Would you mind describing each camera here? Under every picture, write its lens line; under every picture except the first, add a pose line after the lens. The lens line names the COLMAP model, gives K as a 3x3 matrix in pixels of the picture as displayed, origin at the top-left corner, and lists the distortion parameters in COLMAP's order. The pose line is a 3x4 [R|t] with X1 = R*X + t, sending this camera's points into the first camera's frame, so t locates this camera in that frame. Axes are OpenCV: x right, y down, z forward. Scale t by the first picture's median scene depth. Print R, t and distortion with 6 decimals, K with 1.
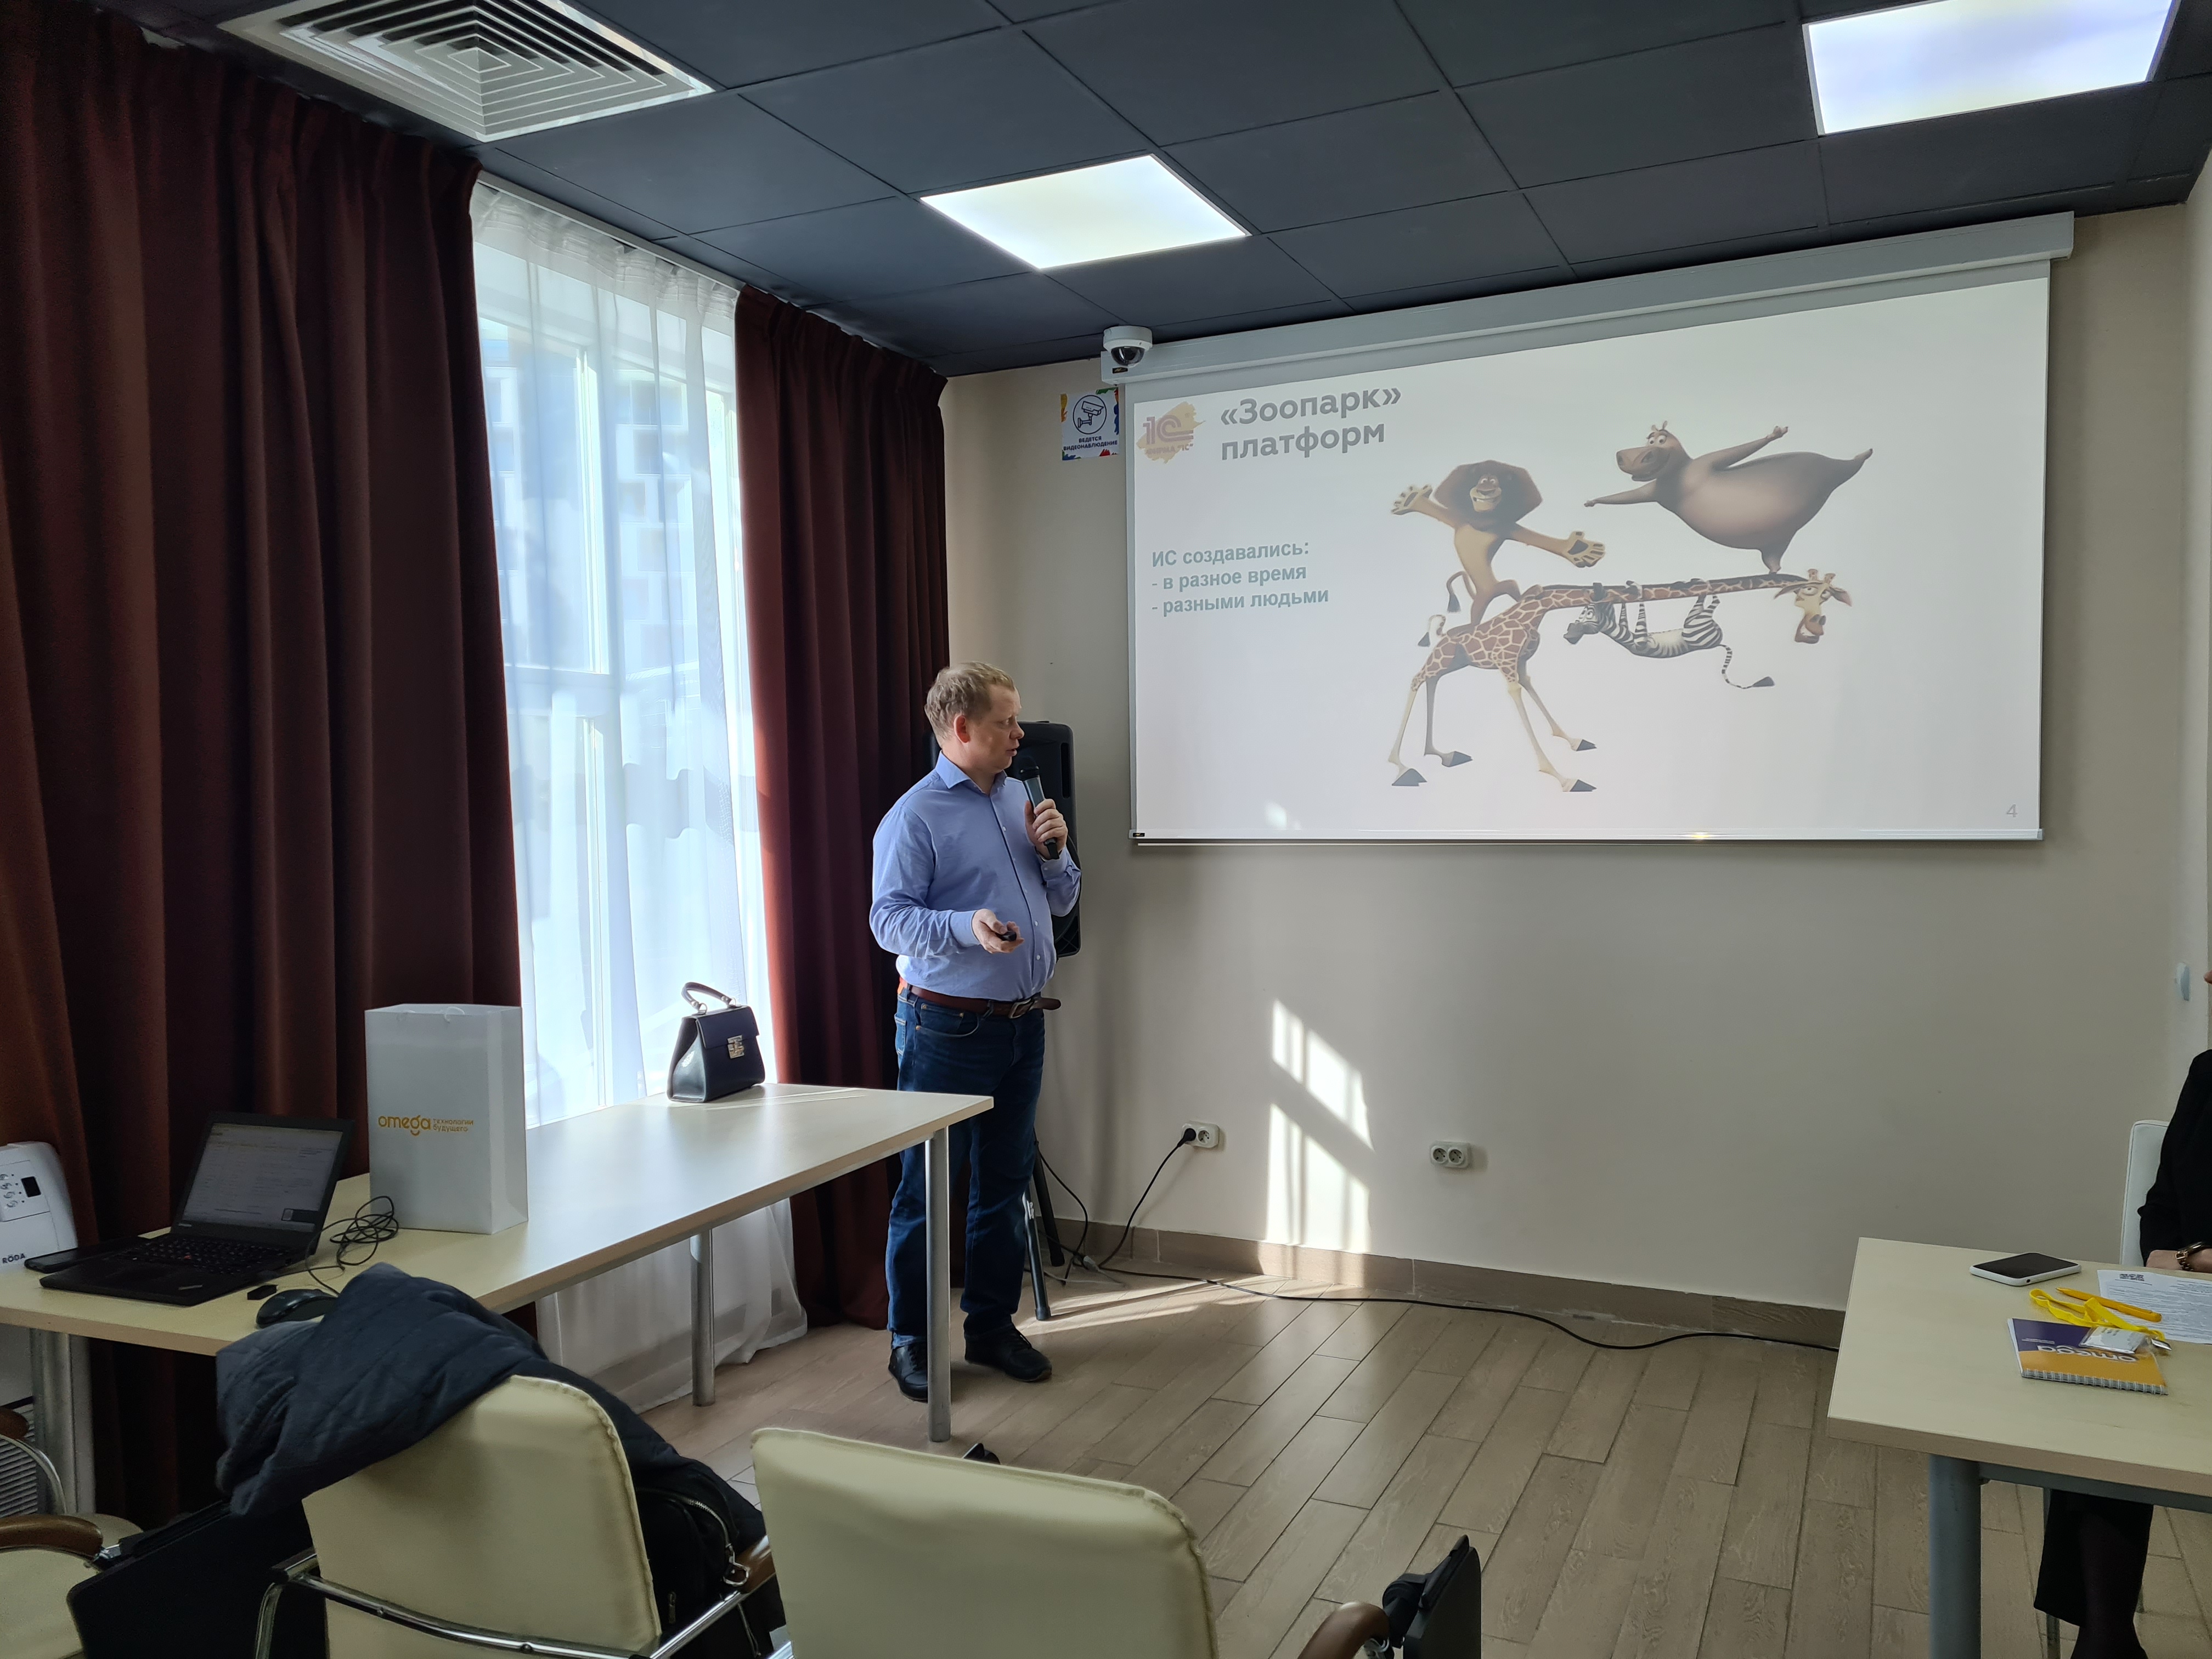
lens RADIAL K [[1669.5, 0, 1118.6], [0, 1669.5, 854.7], [0, 0, 1]] dist [0.093886, -0.082814]
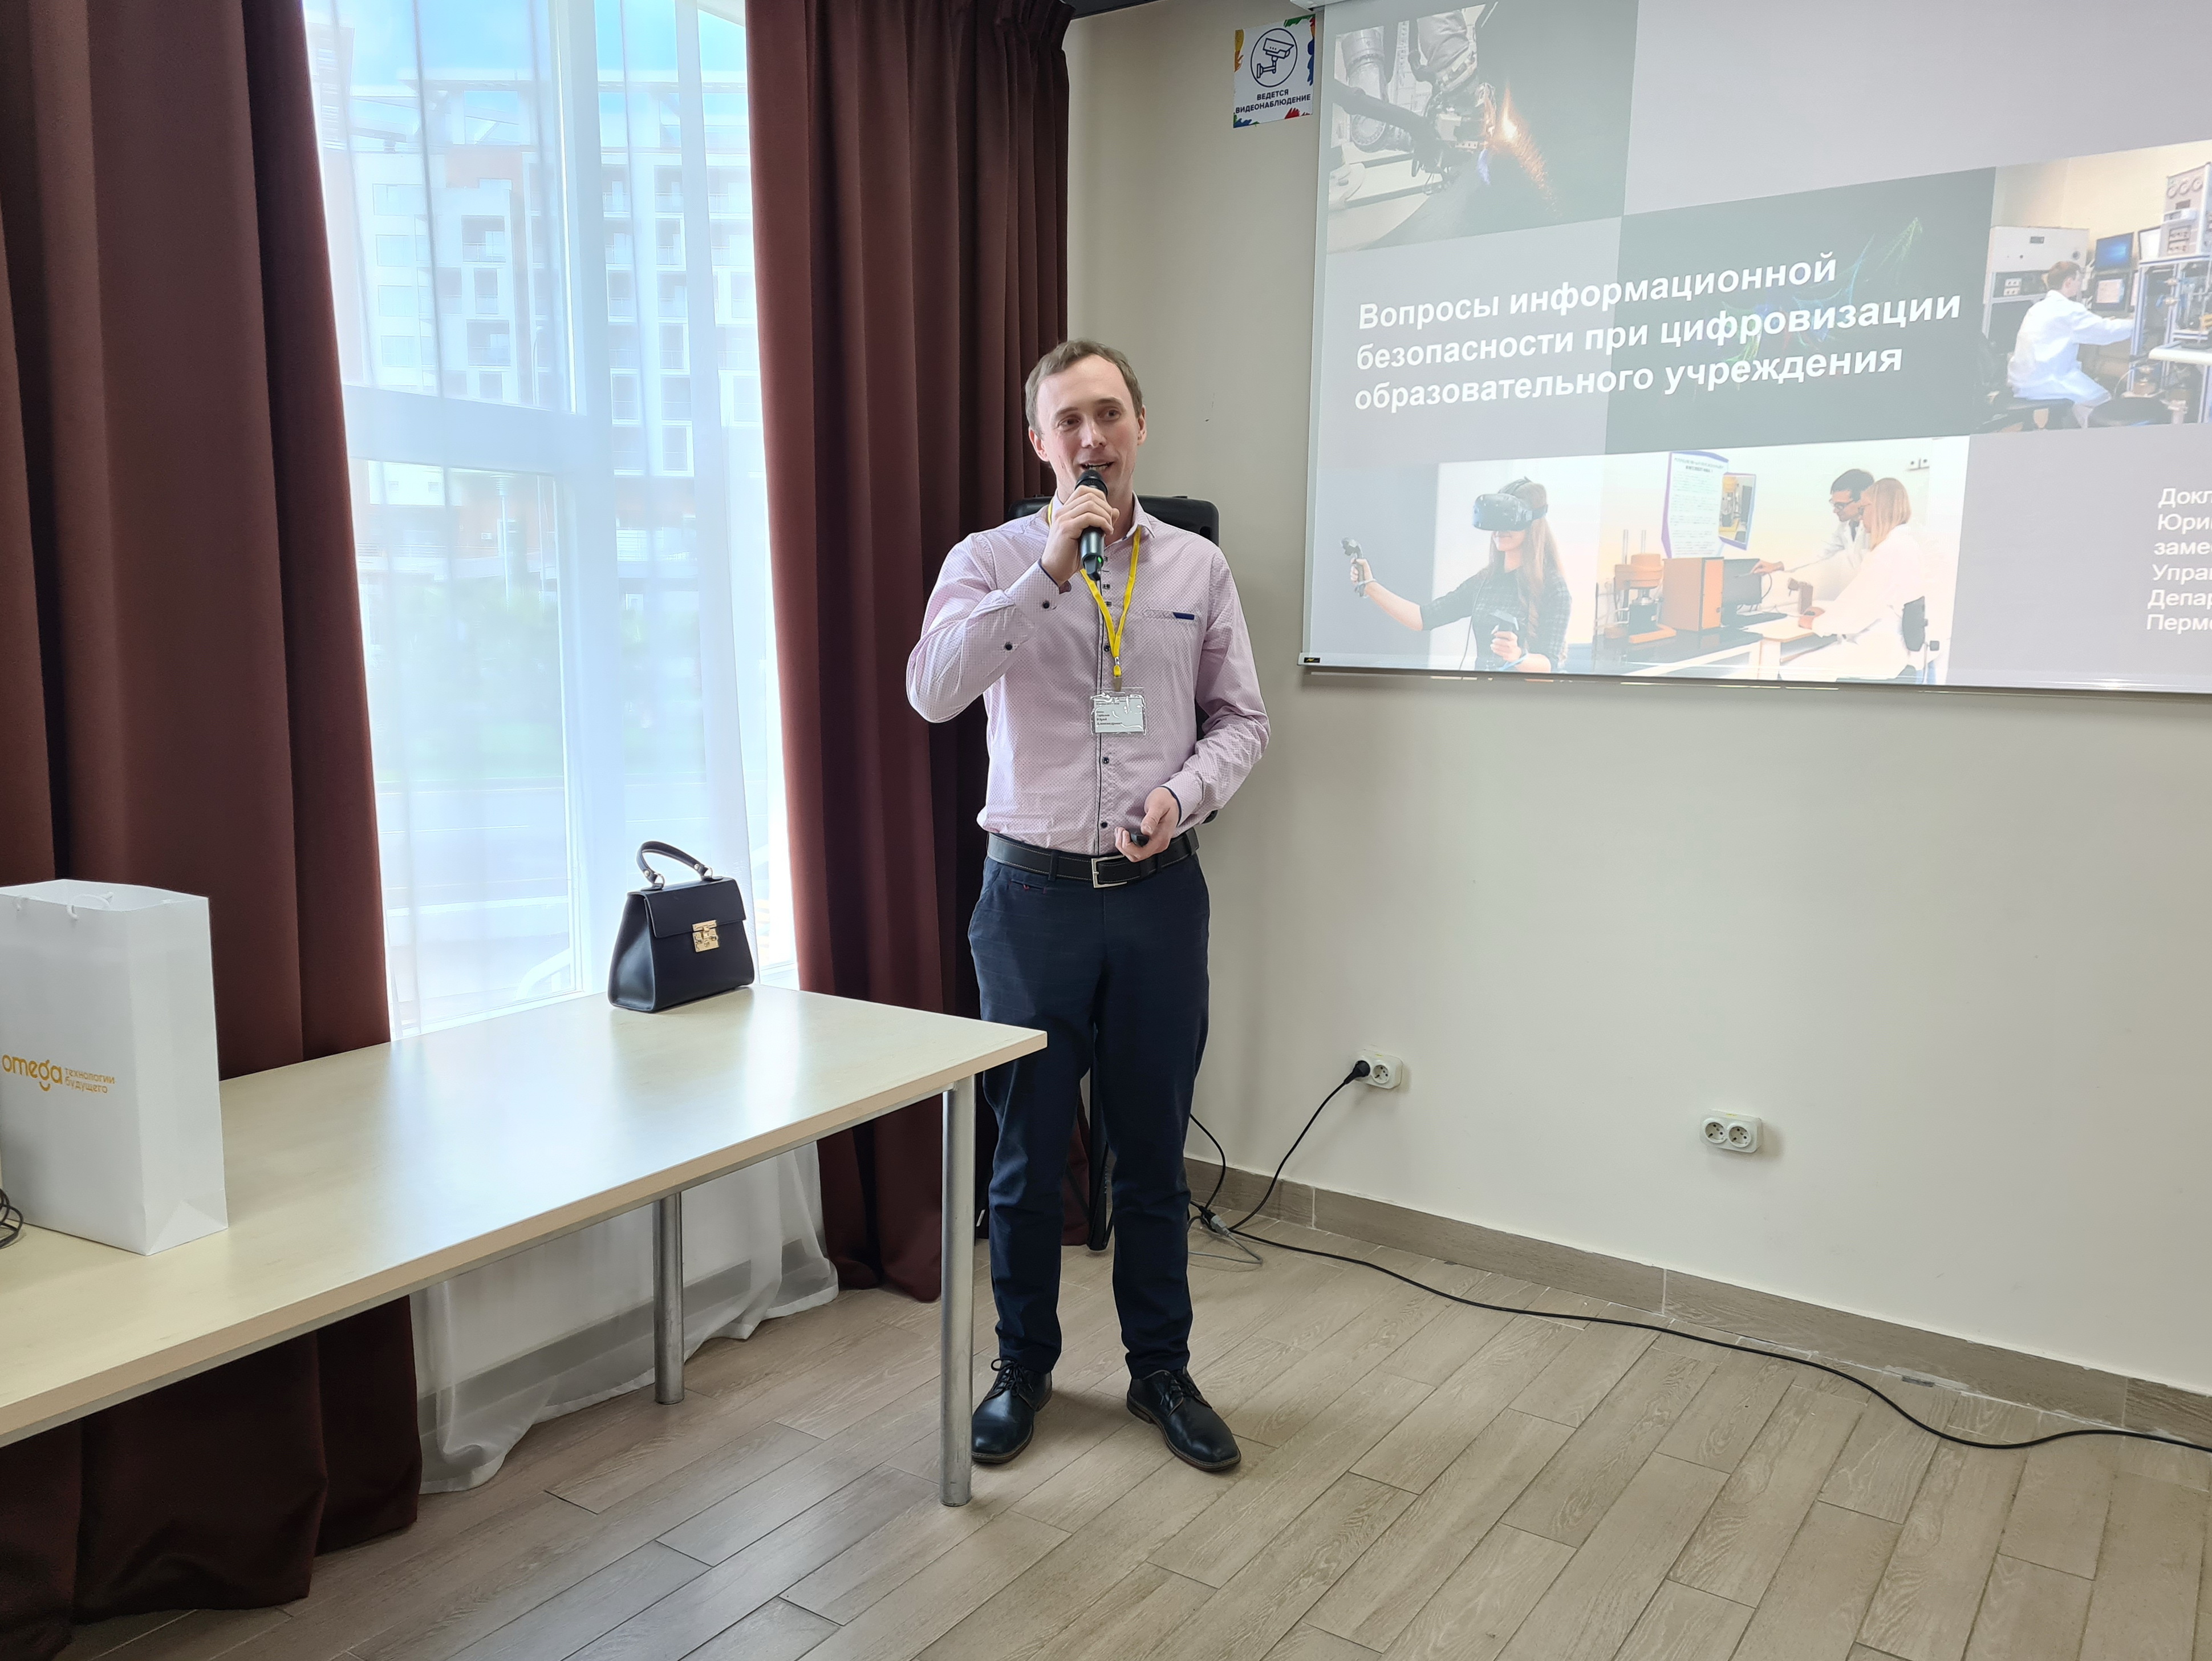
lens RADIAL K [[1747.6, 0, 1094.6], [0, 1747.6, 847.5], [0, 0, 1]] dist [0.097946, -0.091925]
pose [[0.987181, 0.049634, -0.151693, 0.046150], [-0.034928, 0.994561, 0.098121, -0.002804], [0.155739, -0.091565, 0.983545, 0.269416]]
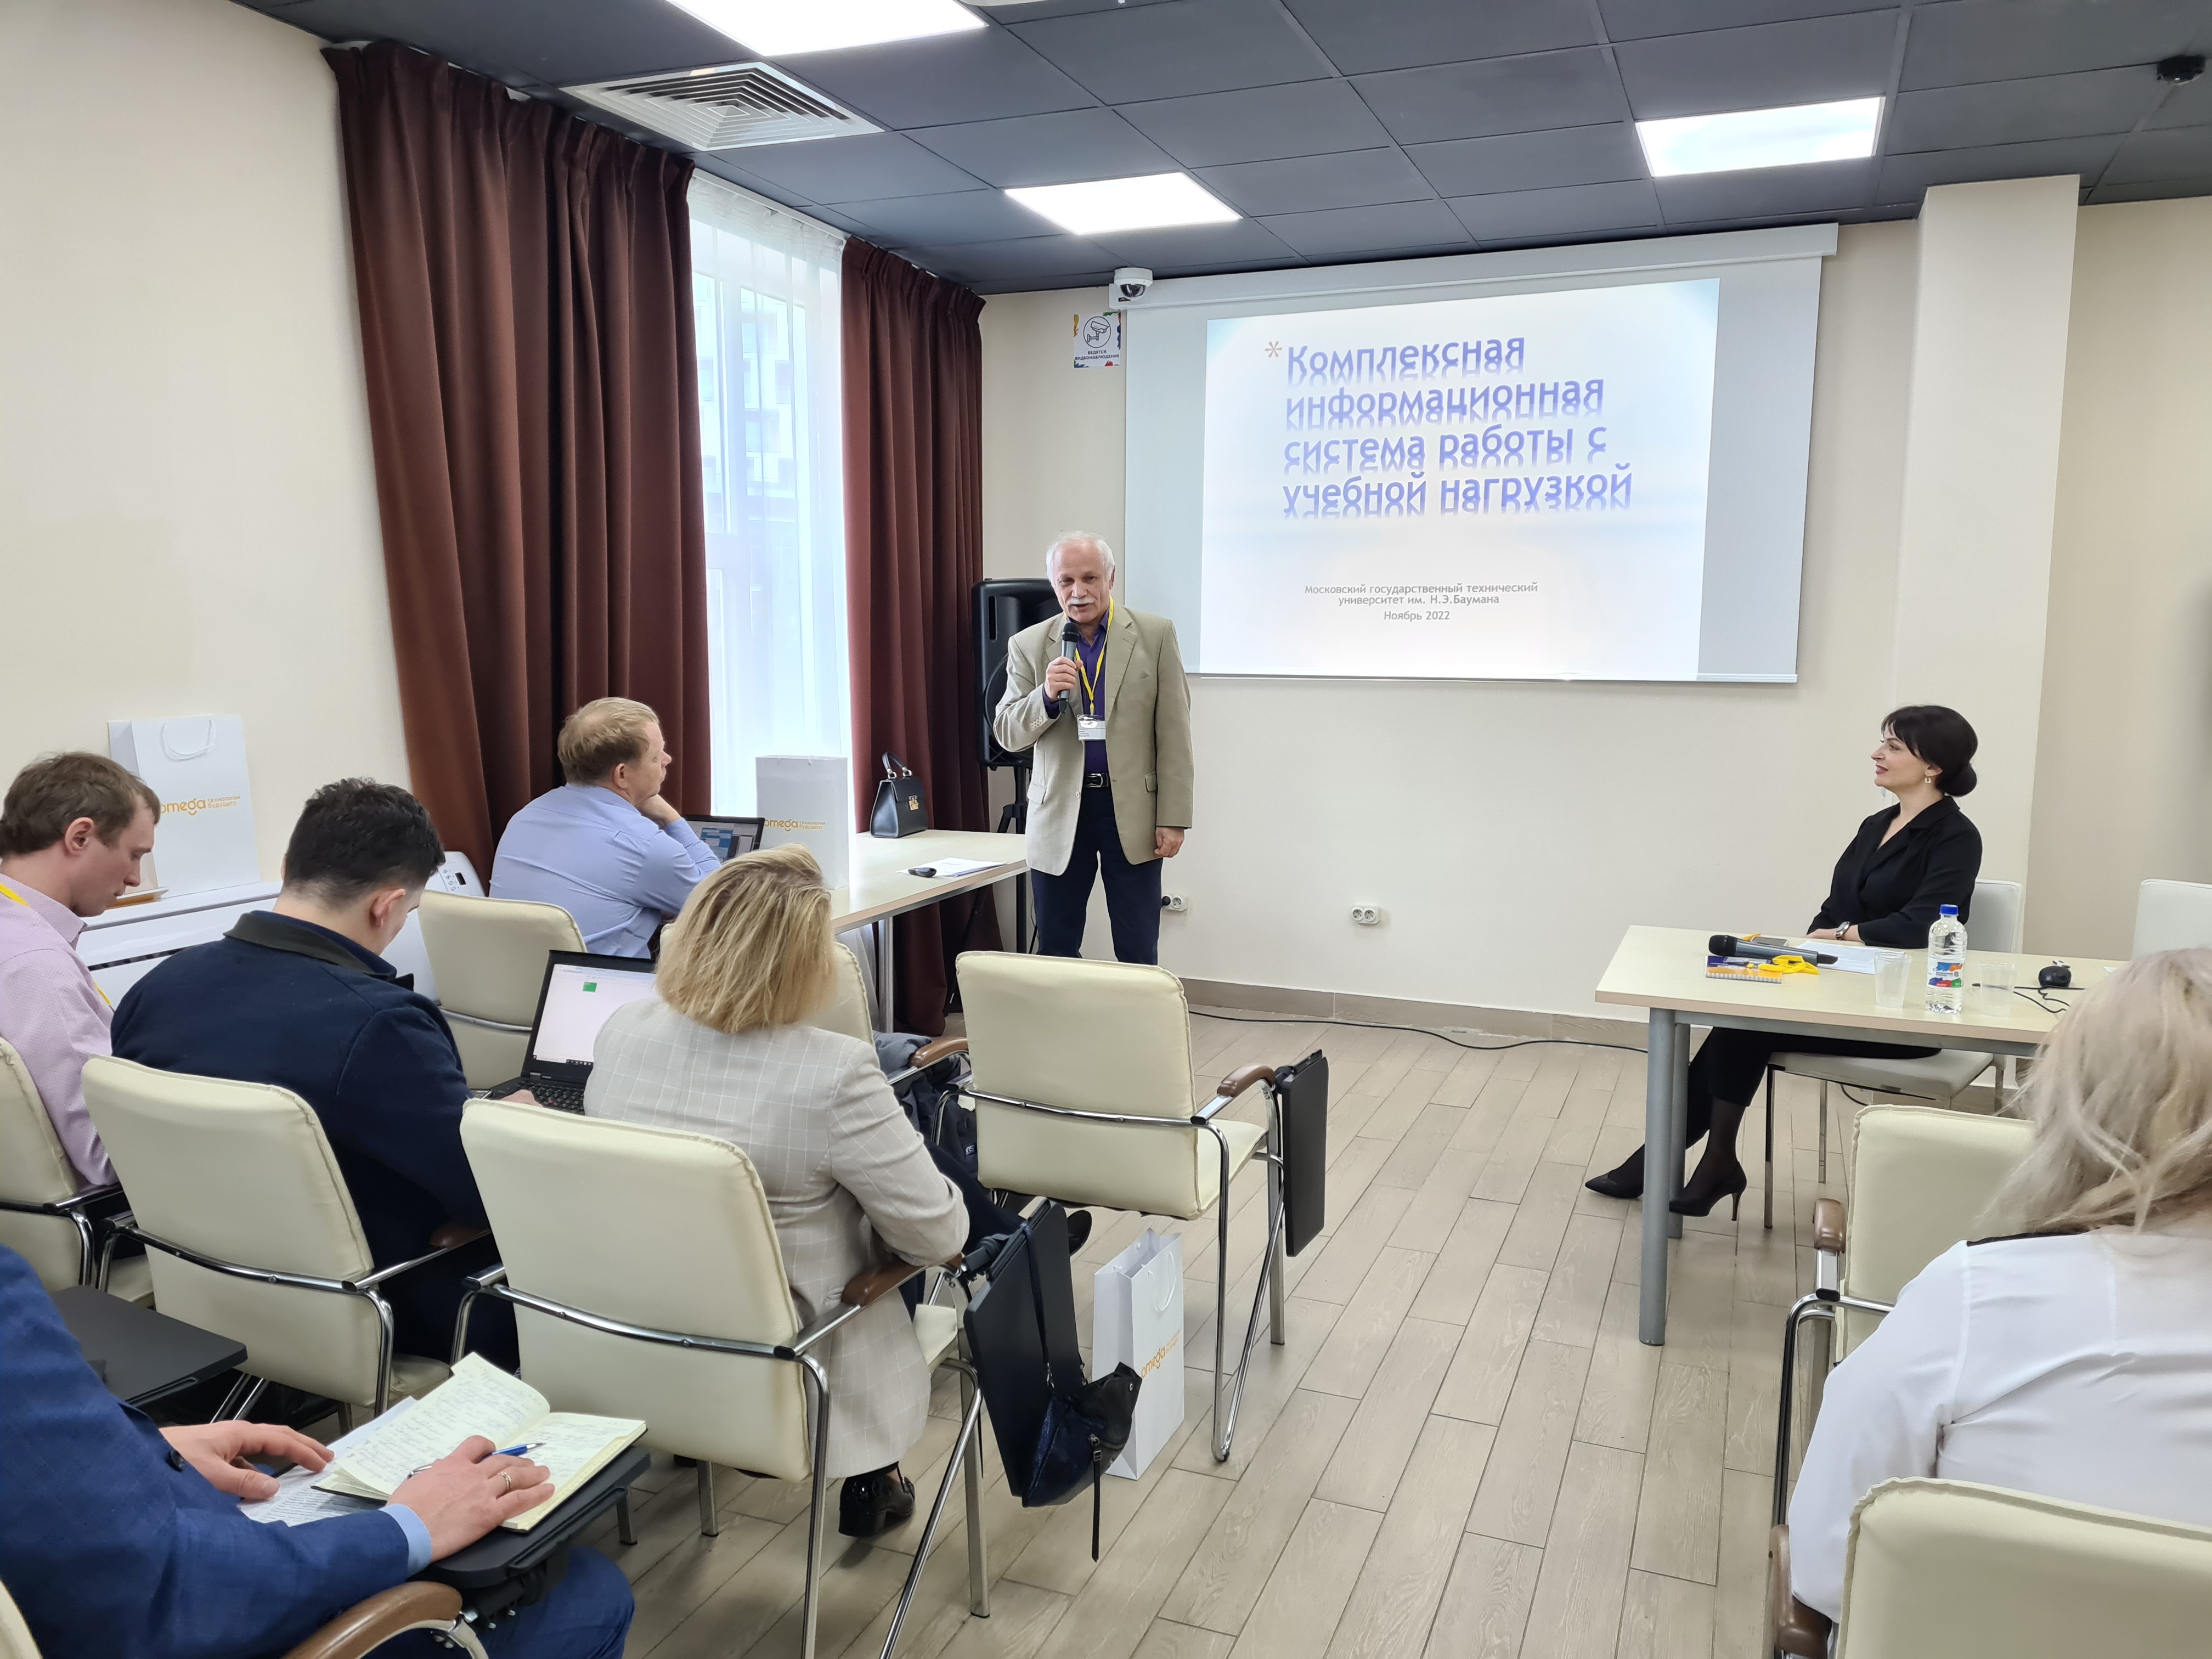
lens RADIAL K [[1698.9, 0, 1101.0], [0, 1698.9, 824.0], [0, 0, 1]] dist [0.101114, -0.085311]
pose [[0.998324, 0.013218, 0.056351, -0.098526], [-0.017217, 0.997322, 0.071087, 0.016691], [-0.055261, -0.071938, 0.995877, -0.364214]]
